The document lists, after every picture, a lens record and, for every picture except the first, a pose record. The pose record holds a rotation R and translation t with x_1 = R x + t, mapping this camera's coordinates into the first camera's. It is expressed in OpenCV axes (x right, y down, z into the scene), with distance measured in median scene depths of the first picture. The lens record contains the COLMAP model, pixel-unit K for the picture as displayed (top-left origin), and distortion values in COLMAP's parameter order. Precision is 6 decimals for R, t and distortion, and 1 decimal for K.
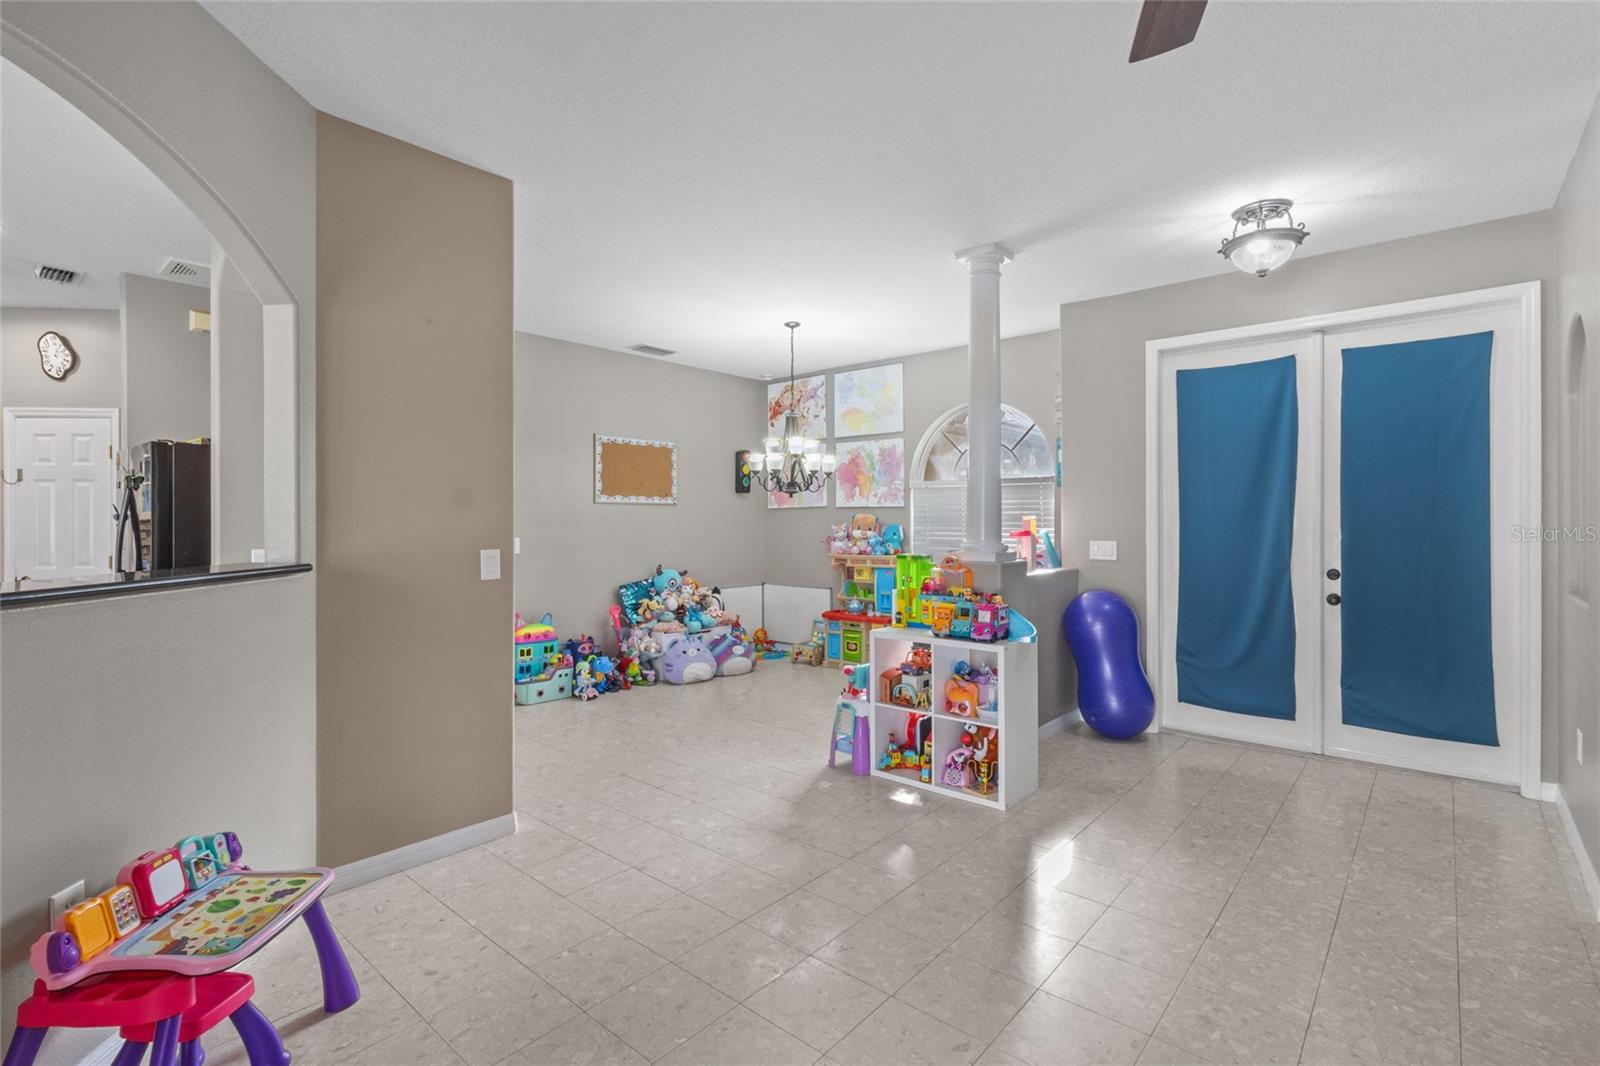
lens RADIAL K [[740.4, 0, 798.1], [0, 740.4, 527.8], [0, 0, 1]] dist [0.005248, 0.001509]
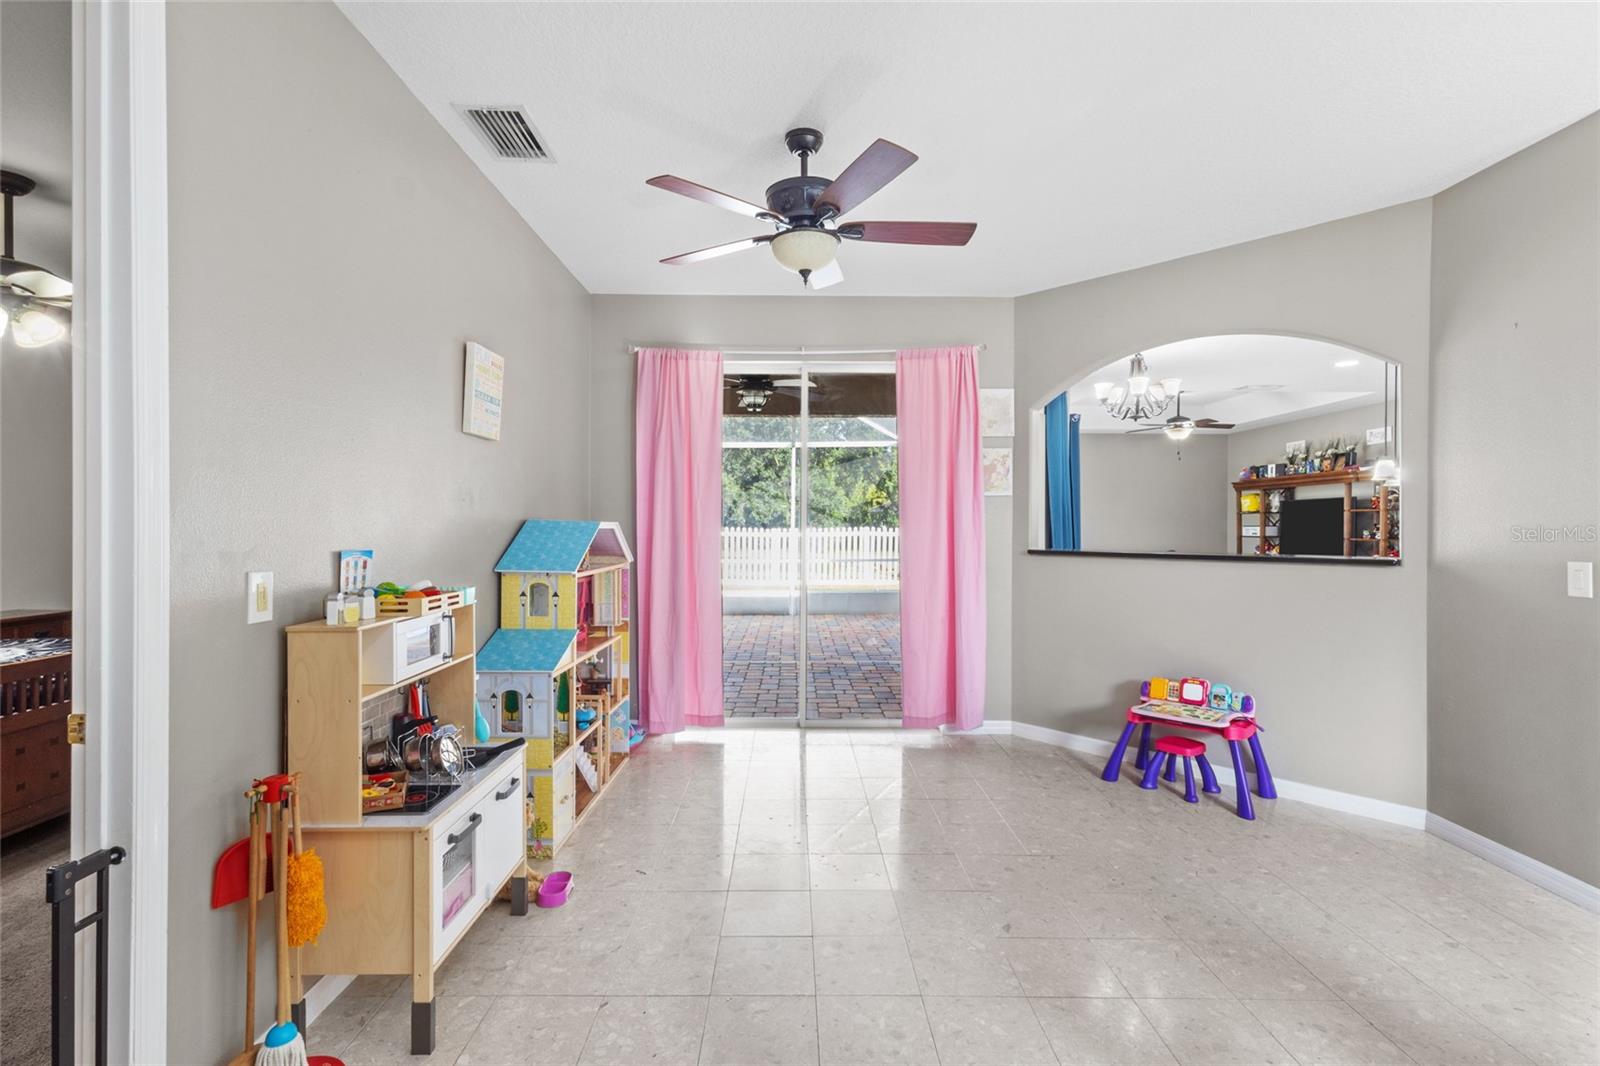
lens RADIAL K [[740.4, 0, 798.1], [0, 740.4, 527.8], [0, 0, 1]] dist [0.005248, 0.001509]
pose [[-0.749003, 0.000592, -0.662566, 0.410410], [-0.007781, 0.999923, 0.009690, -0.005786], [0.662521, 0.012413, -0.748940, 0.519109]]
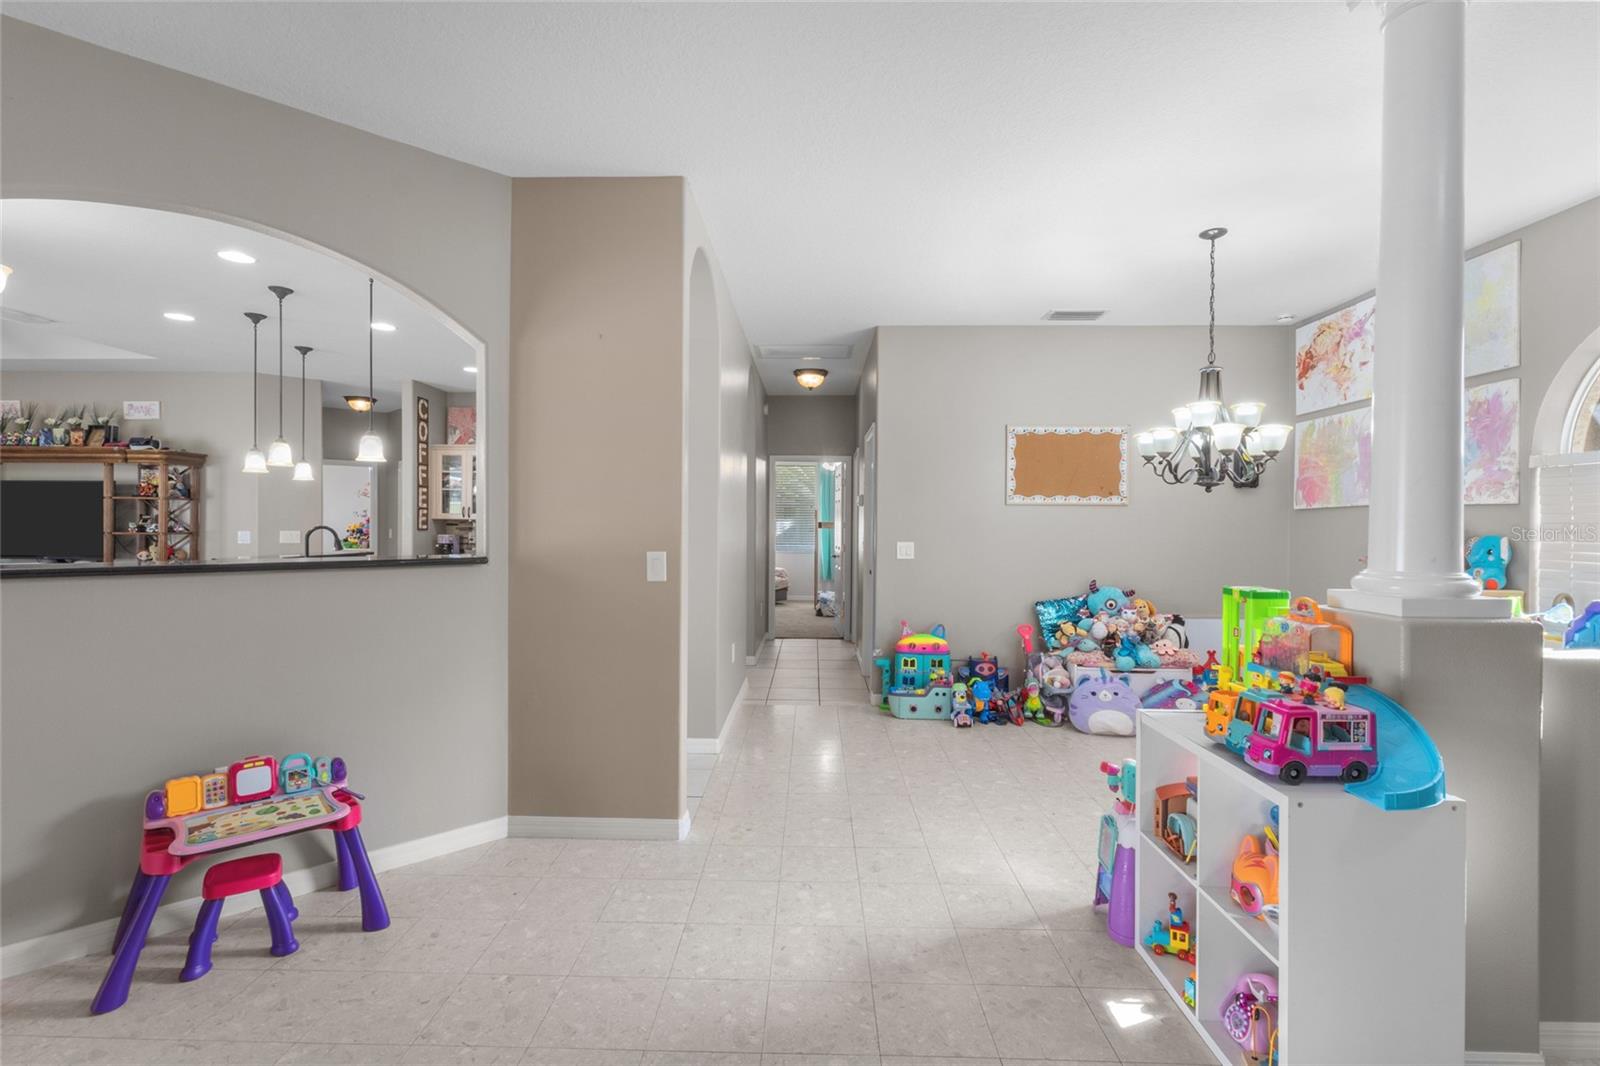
lens RADIAL K [[740.4, 0, 798.1], [0, 740.4, 527.8], [0, 0, 1]] dist [0.005248, 0.001509]
pose [[0.636278, 0.009850, -0.771397, 0.241022], [-0.014240, 0.999898, 0.001022, -0.003515], [0.771328, 0.010334, 0.636354, 0.249948]]
